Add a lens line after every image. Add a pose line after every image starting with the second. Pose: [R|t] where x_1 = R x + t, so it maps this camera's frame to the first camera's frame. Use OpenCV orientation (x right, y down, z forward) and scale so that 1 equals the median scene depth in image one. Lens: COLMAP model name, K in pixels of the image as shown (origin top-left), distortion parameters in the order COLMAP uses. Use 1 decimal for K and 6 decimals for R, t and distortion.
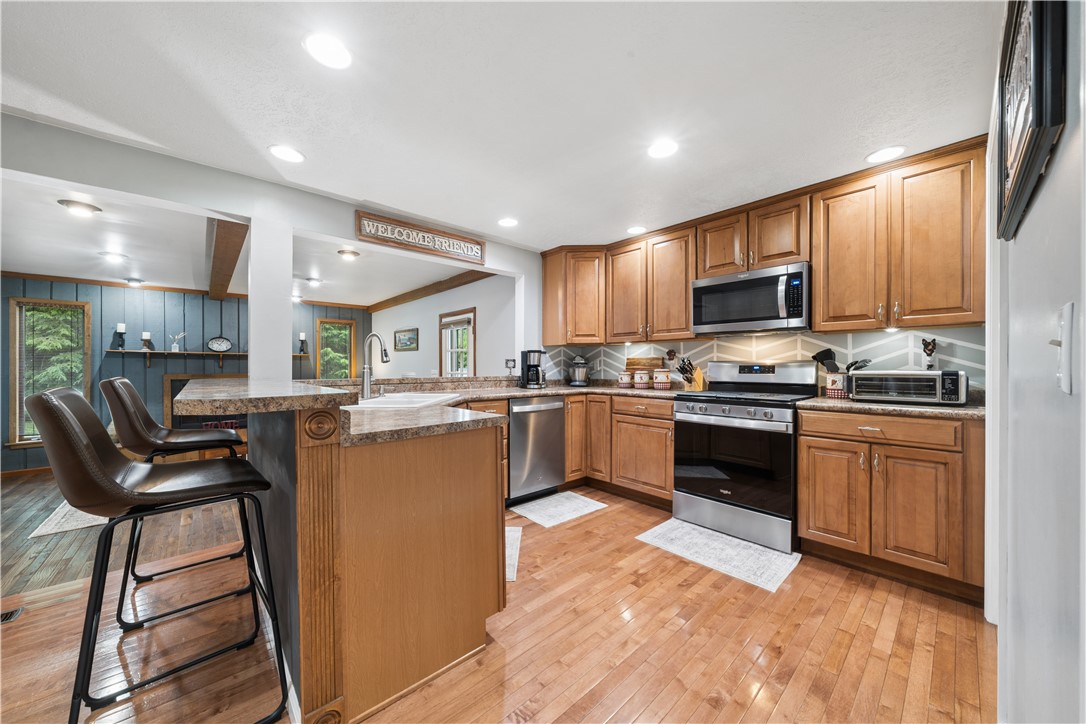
lens RADIAL K [[379.2, 0, 541.7], [0, 379.2, 366.1], [0, 0, 1]] dist [-0.005356, 0.000861]
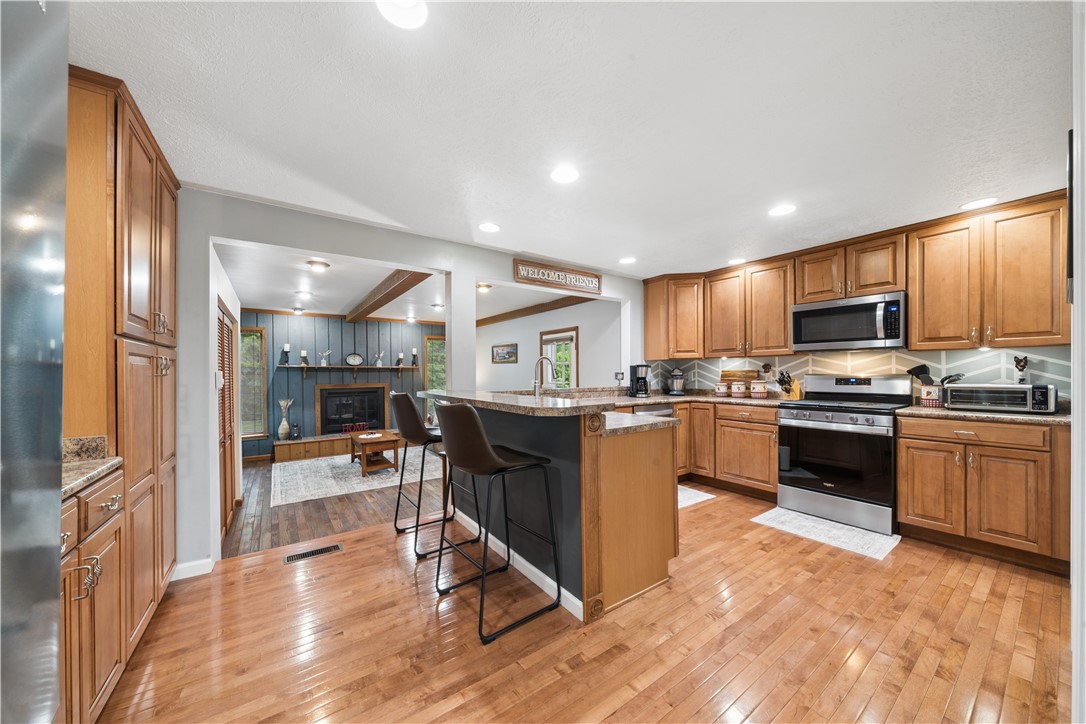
lens RADIAL K [[379.2, 0, 543.6], [0, 379.2, 373.3], [0, 0, 1]] dist [-0.005356, 0.000861]
pose [[0.993449, -0.005909, -0.114123, -0.222876], [0.006163, 0.999979, 0.001874, -0.023006], [0.114109, -0.002565, 0.993465, -0.236815]]
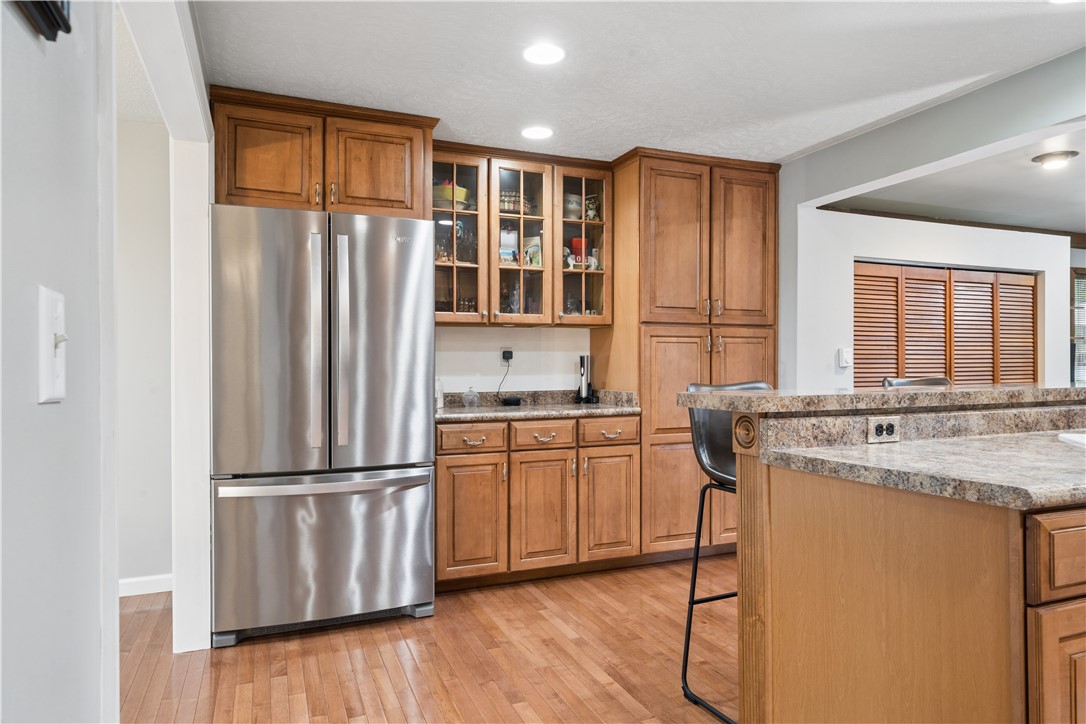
lens RADIAL K [[661.2, 0, 523.3], [0, 661.2, 366.7], [0, 0, 1]] dist [0.000558, 0.000440]
pose [[-0.352103, 0.004912, -0.935948, 0.377253], [0.004551, 0.999983, 0.003536, -0.000901], [0.935950, -0.003014, -0.352120, 0.385910]]
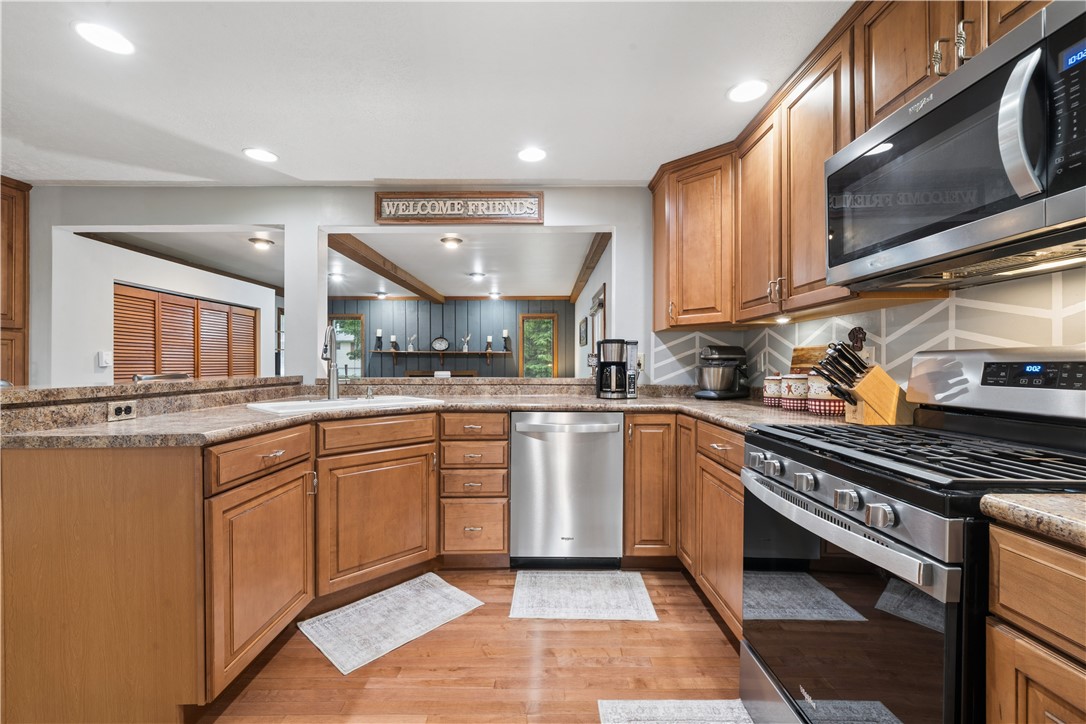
lens RADIAL K [[455.5, 0, 545.9], [0, 455.5, 366.3], [0, 0, 1]] dist [-0.000933, 0.000329]
pose [[0.747032, 0.003633, -0.664778, 0.488334], [-0.000002, 0.999985, 0.005463, -0.000066], [0.664788, -0.004079, 0.747021, 0.405478]]
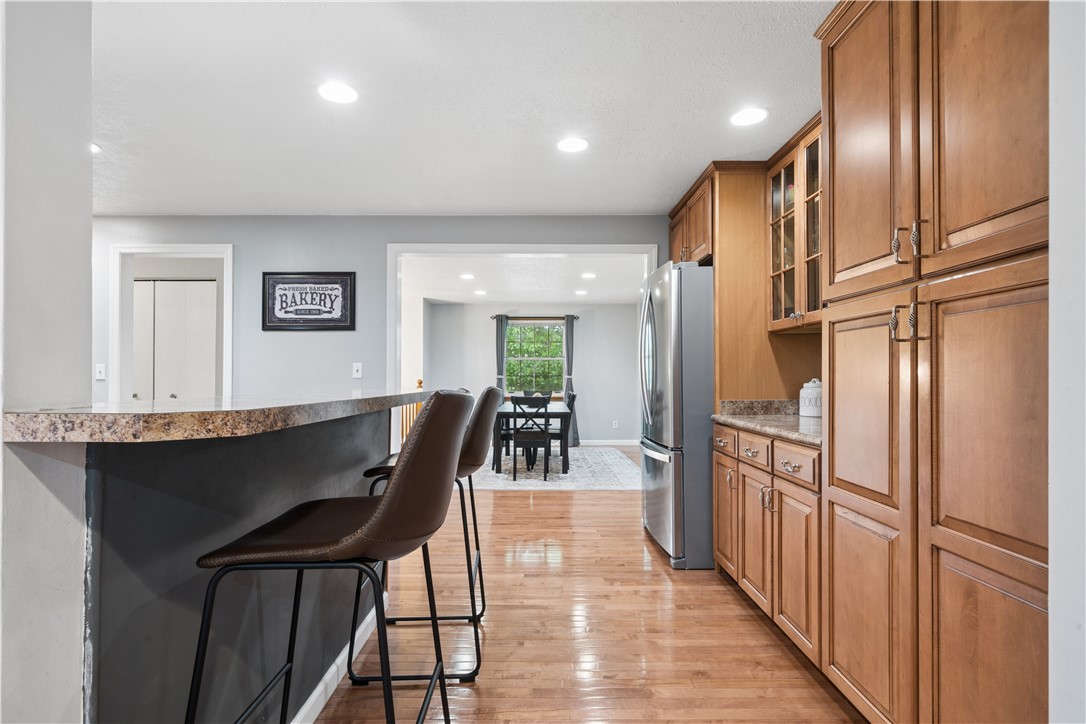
lens RADIAL K [[527.7, 0, 546.4], [0, 527.7, 365.2], [0, 0, 1]] dist [0.002729, 0.000097]
pose [[-0.751989, 0.015246, 0.658999, -0.963352], [-0.000490, 0.999719, -0.023688, 0.010144], [-0.659175, -0.018137, -0.751771, 0.823637]]
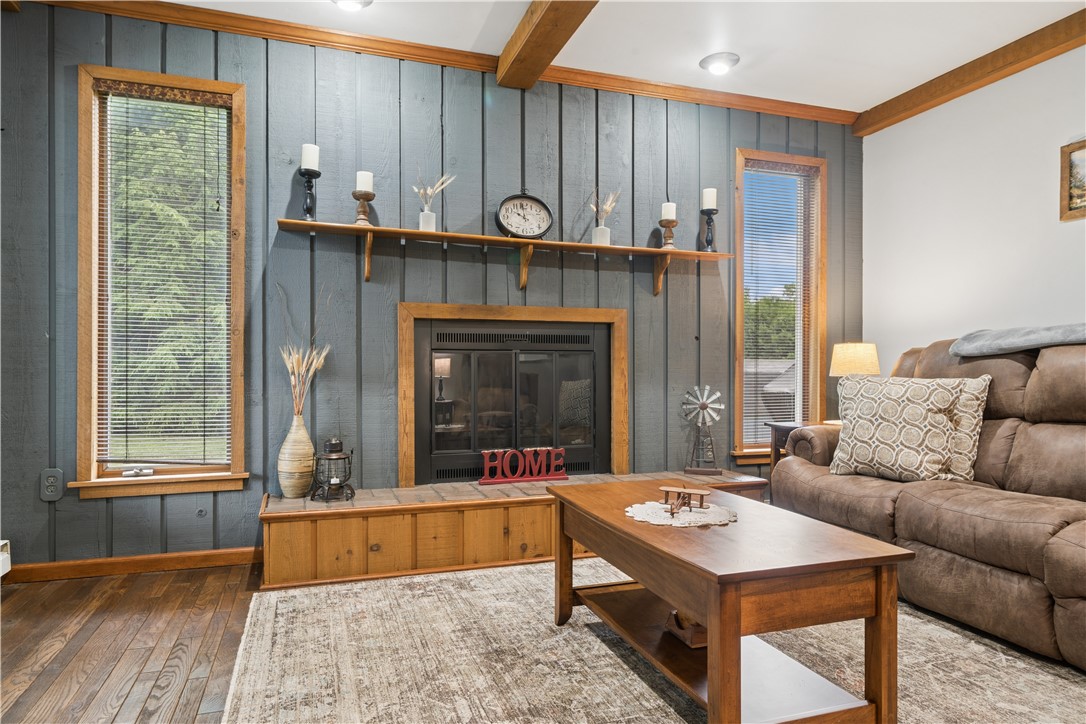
lens RADIAL K [[661.2, 0, 538.4], [0, 661.2, 374.8], [0, 0, 1]] dist [0.000558, 0.000440]
pose [[0.922852, 0.005330, -0.385118, -1.165339], [-0.004102, 0.999984, 0.004009, 0.150793], [0.385133, -0.002119, 0.922859, 0.889167]]
